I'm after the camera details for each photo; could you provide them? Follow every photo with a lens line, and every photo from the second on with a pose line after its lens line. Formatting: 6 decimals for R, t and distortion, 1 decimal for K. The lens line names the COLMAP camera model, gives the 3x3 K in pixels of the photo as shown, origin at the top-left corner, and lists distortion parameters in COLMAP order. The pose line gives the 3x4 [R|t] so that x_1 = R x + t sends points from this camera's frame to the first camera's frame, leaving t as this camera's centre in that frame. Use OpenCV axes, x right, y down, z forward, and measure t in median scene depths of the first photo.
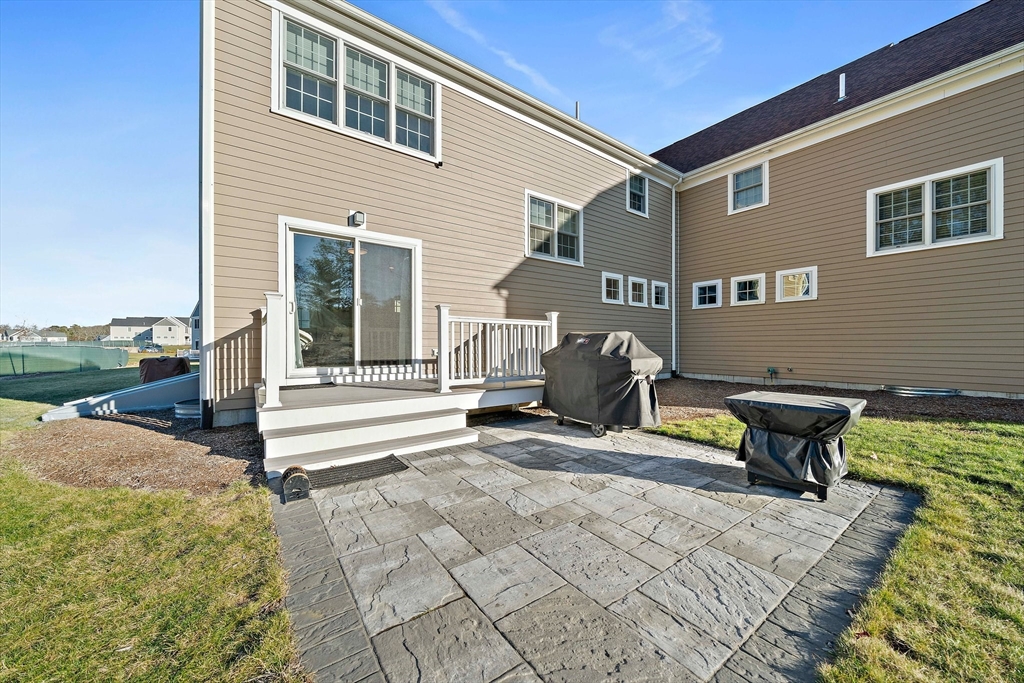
lens RADIAL K [[357.1, 0, 512.1], [0, 357.1, 345.3], [0, 0, 1]] dist [-0.004722, -0.000038]
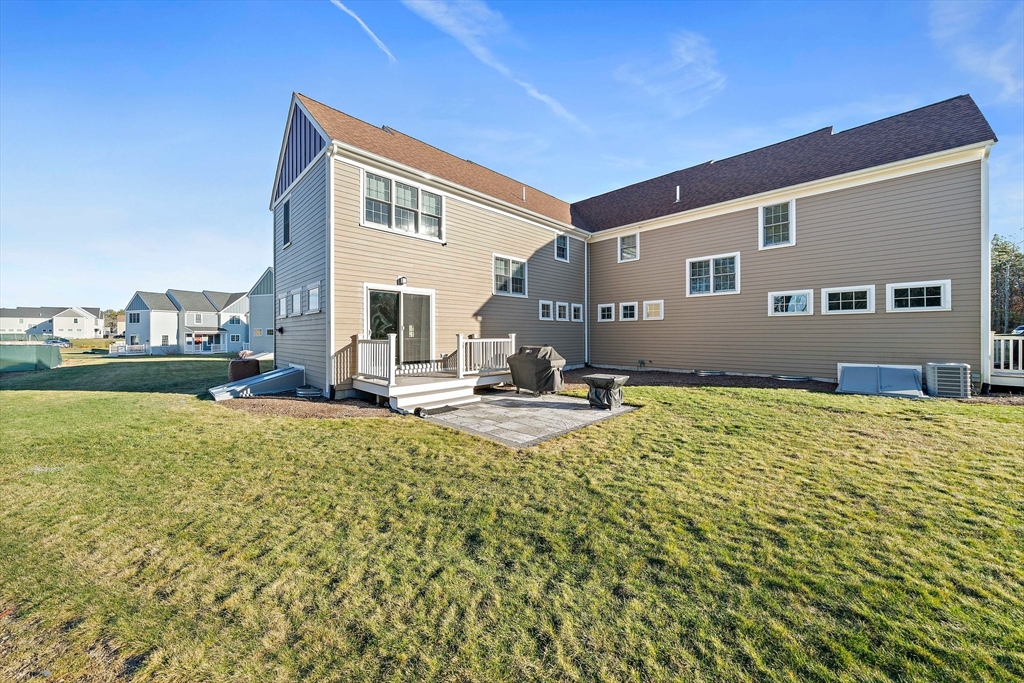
lens RADIAL K [[357.1, 0, 512.2], [0, 357.1, 336.6], [0, 0, 1]] dist [-0.004722, -0.000038]
pose [[0.986639, -0.003212, 0.162888, -0.165437], [0.002415, 0.999984, 0.005092, -0.077753], [-0.162902, -0.004630, 0.986631, -0.722916]]
